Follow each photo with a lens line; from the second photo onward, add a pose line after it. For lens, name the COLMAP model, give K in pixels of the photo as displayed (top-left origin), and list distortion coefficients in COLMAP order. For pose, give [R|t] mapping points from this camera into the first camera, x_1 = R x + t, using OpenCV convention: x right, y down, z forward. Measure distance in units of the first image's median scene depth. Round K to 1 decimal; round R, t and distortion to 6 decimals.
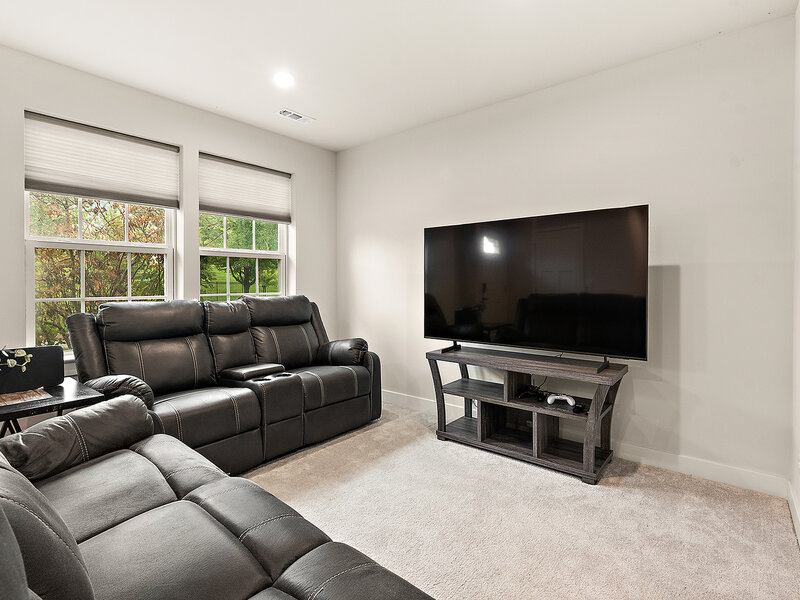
lens RADIAL K [[410.9, 0, 400.2], [0, 410.9, 295.9], [0, 0, 1]] dist [-0.000434, -0.000553]
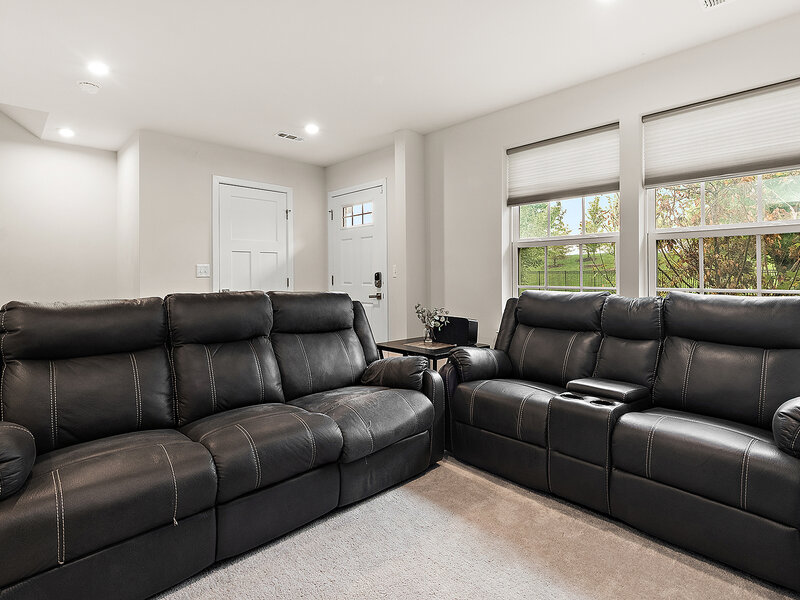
lens RADIAL K [[410.9, 0, 400.2], [0, 410.9, 295.9], [0, 0, 1]] dist [-0.000434, -0.000553]
pose [[-0.100730, 0.060730, -0.993059, 0.413014], [-0.023169, 0.997721, 0.063365, -0.032870], [0.994644, 0.029391, -0.099093, 0.641316]]
